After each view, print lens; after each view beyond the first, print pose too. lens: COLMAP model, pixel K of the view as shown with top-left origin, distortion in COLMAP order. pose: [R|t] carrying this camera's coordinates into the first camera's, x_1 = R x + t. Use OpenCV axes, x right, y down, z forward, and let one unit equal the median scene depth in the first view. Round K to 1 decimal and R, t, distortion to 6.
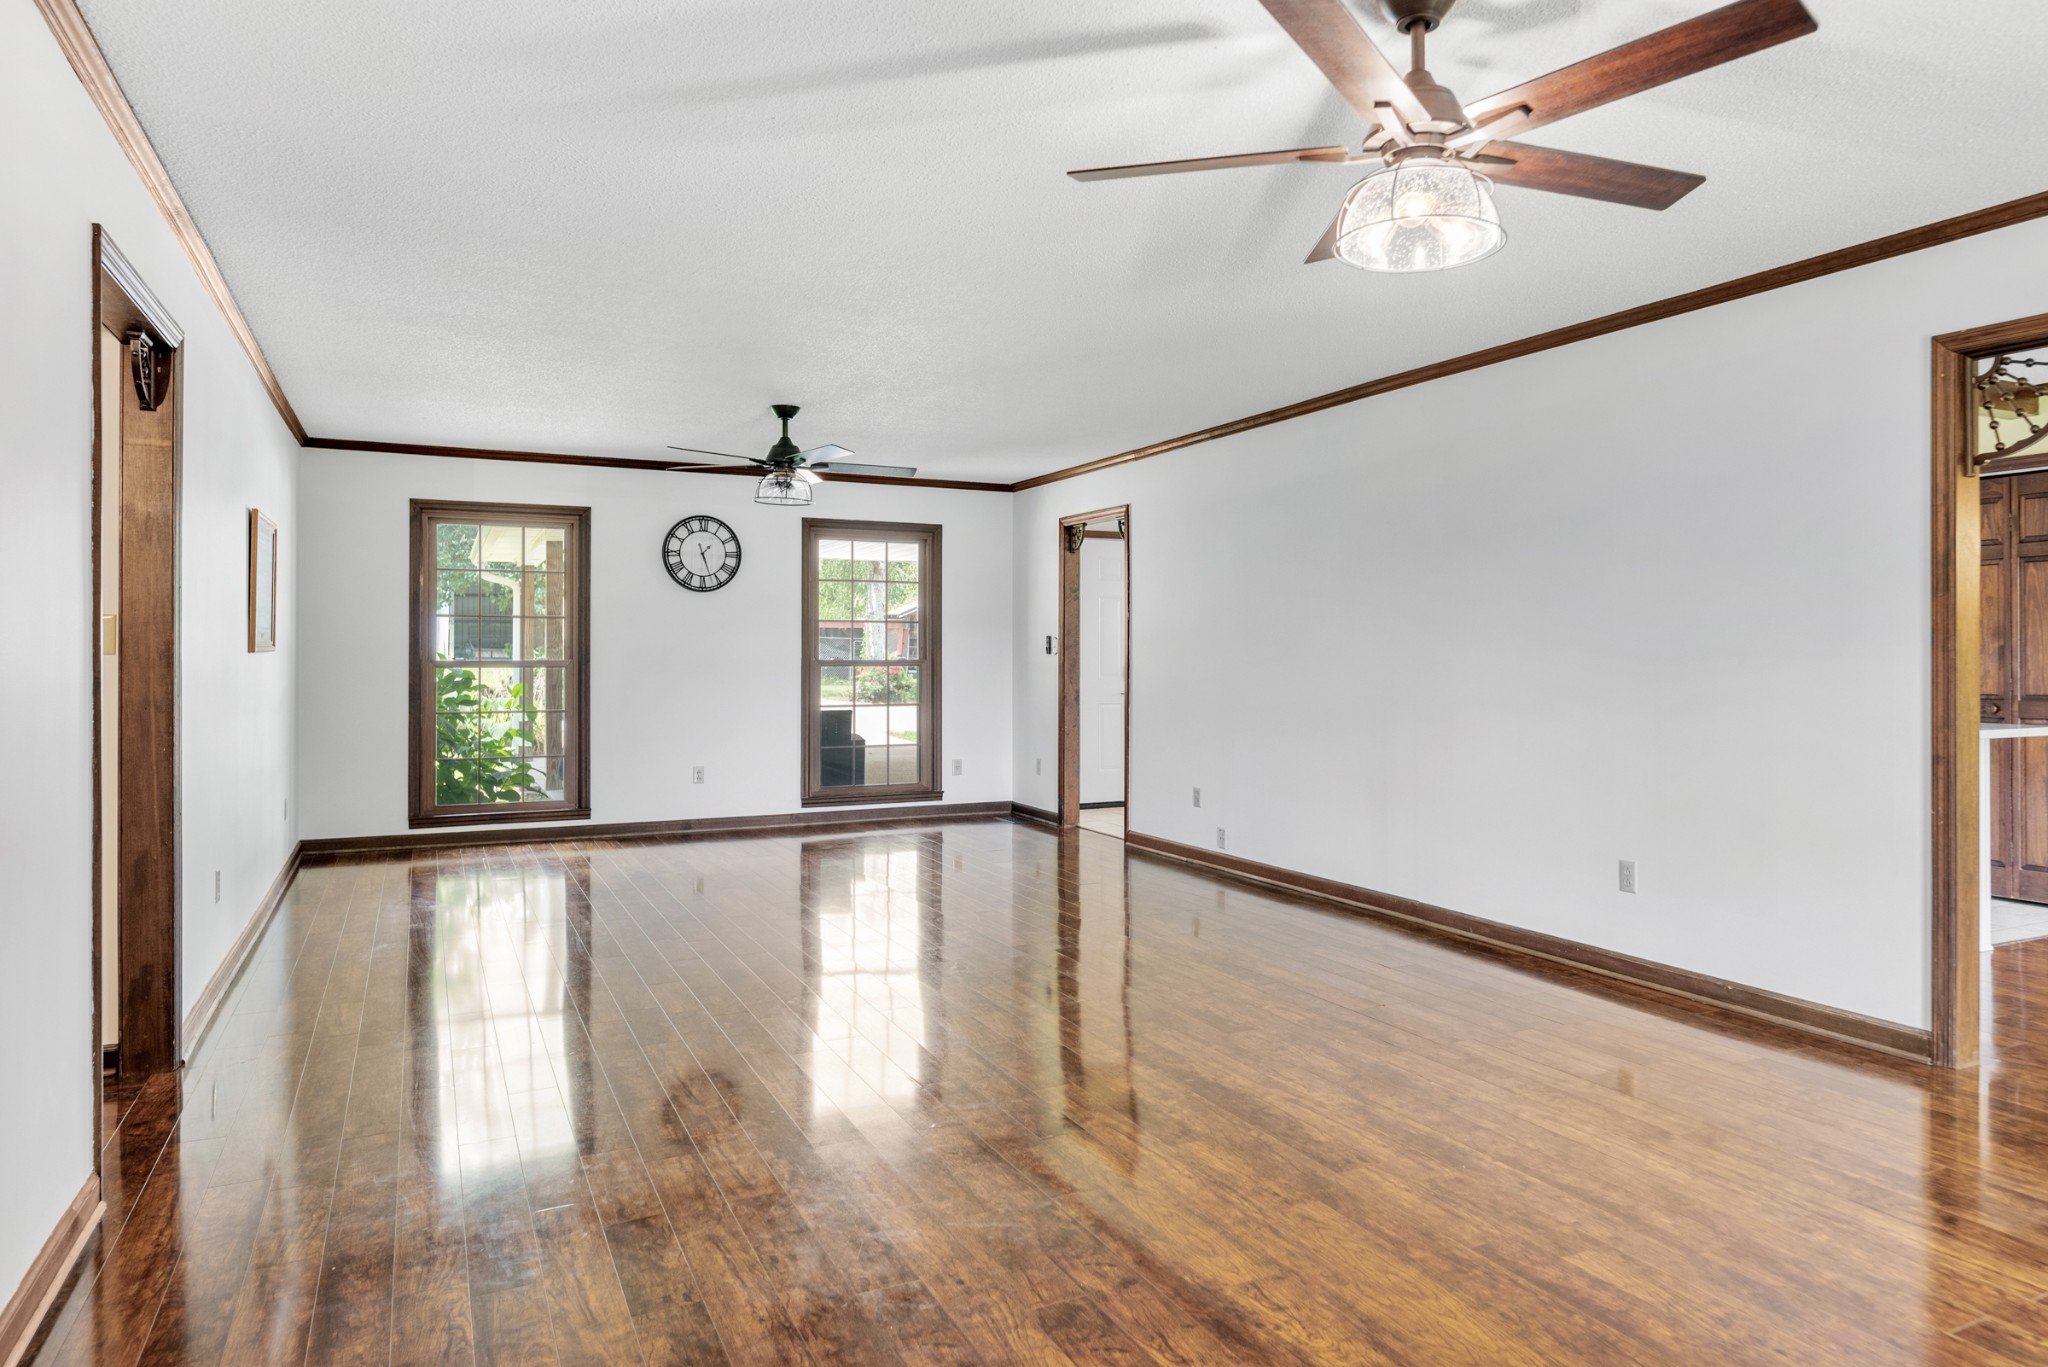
lens RADIAL K [[1439.1, 0, 1054.2], [0, 1439.1, 641.0], [0, 0, 1]] dist [0.005292, -0.000291]
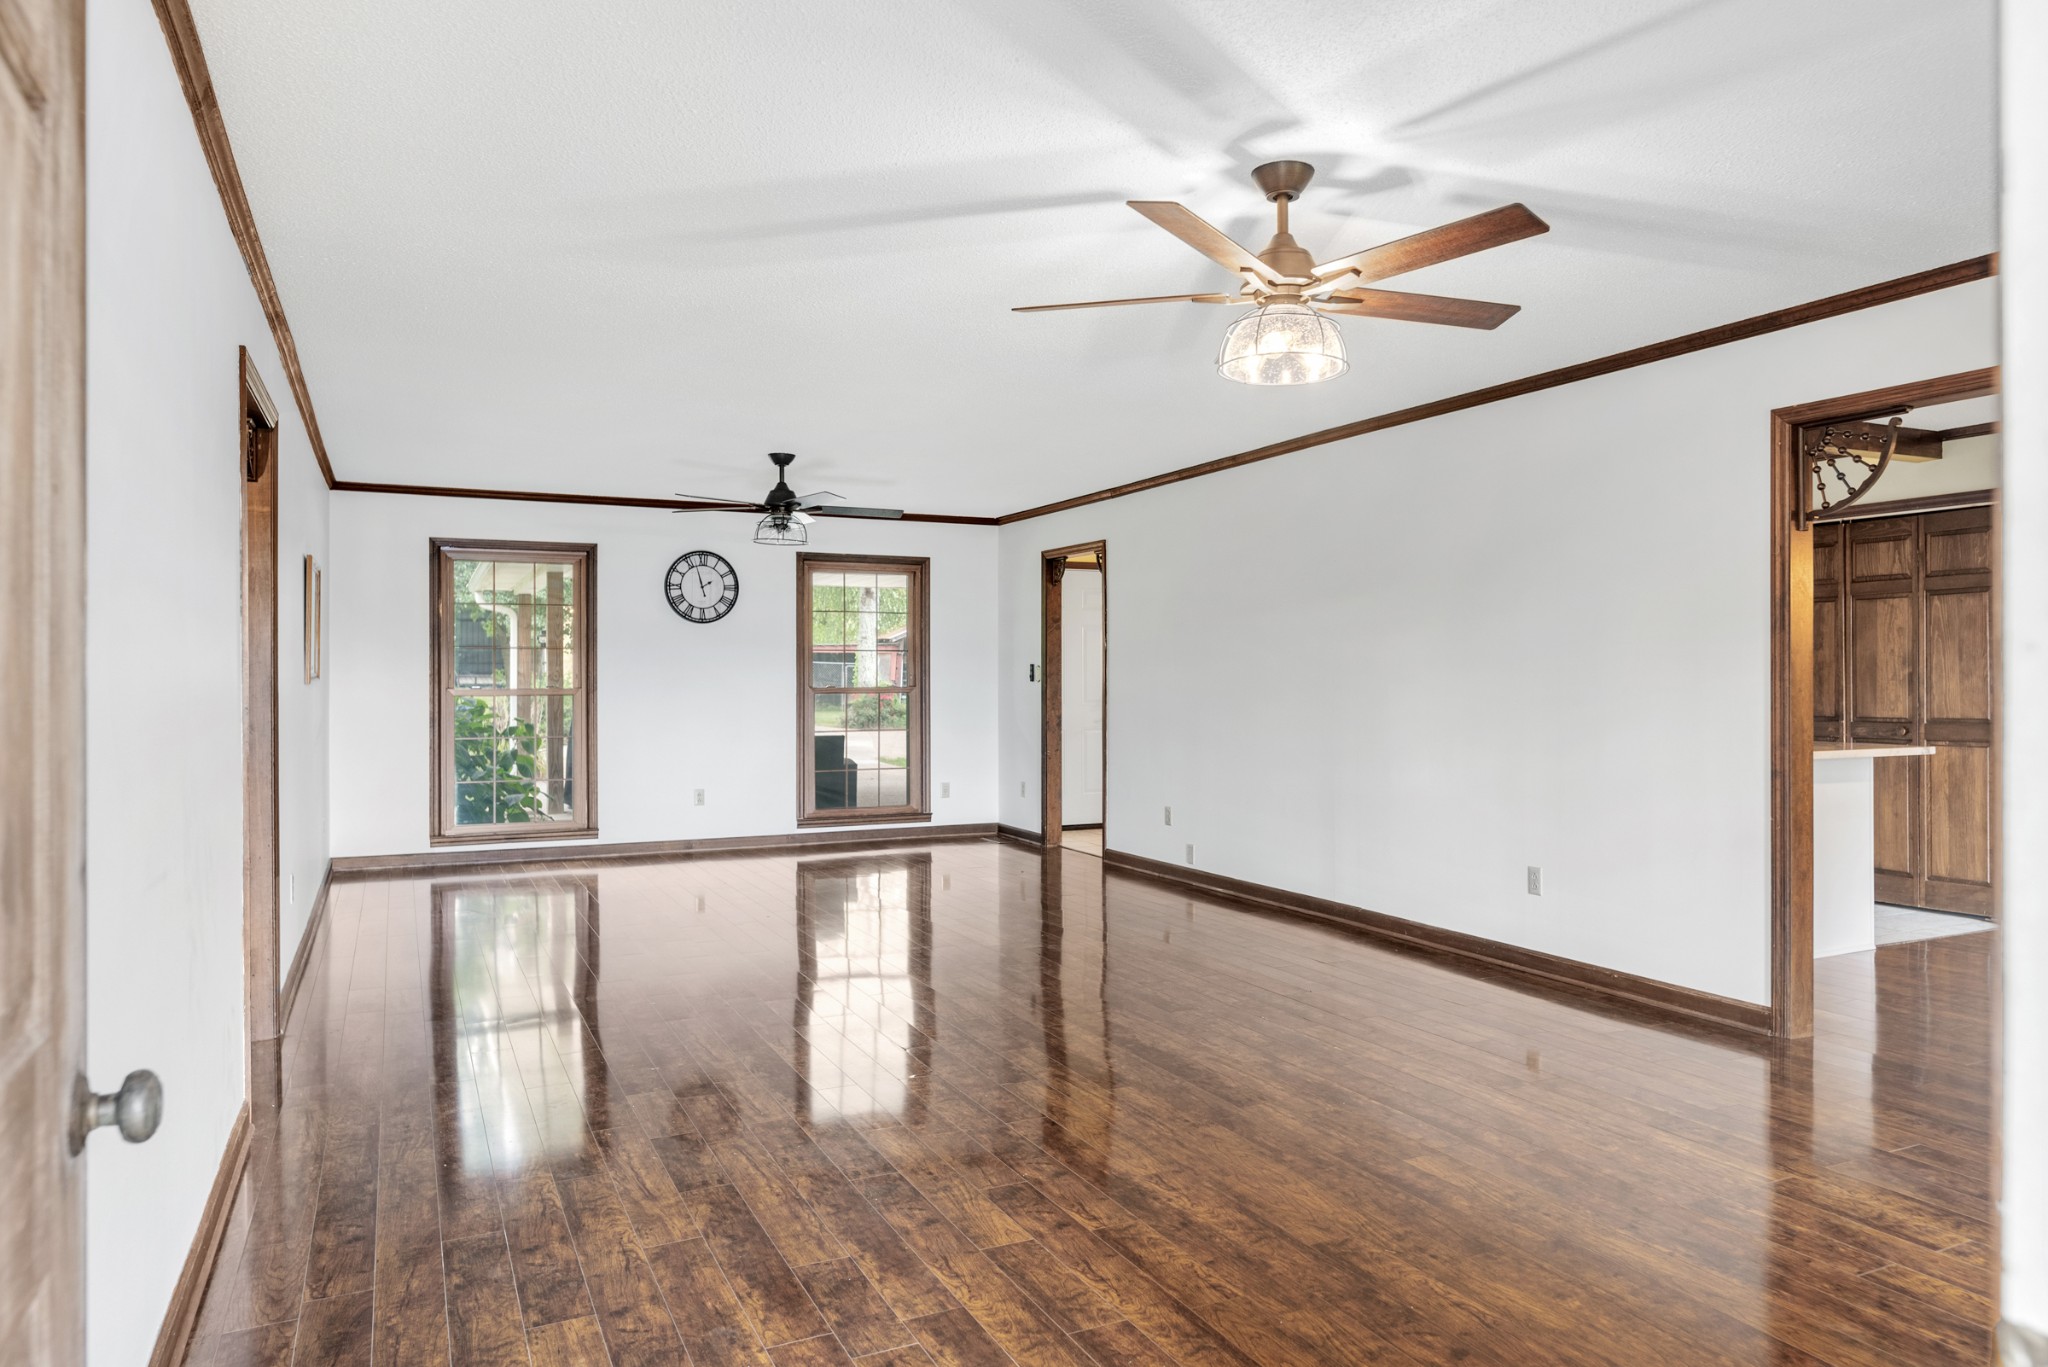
lens RADIAL K [[1439.1, 0, 1023.7], [0, 1439.1, 684.0], [0, 0, 1]] dist [0.005292, -0.000291]
pose [[0.999876, -0.002547, -0.015540, 0.024520], [0.002733, 0.999925, 0.011924, -0.005891], [0.015508, -0.011965, 0.999808, -0.174756]]
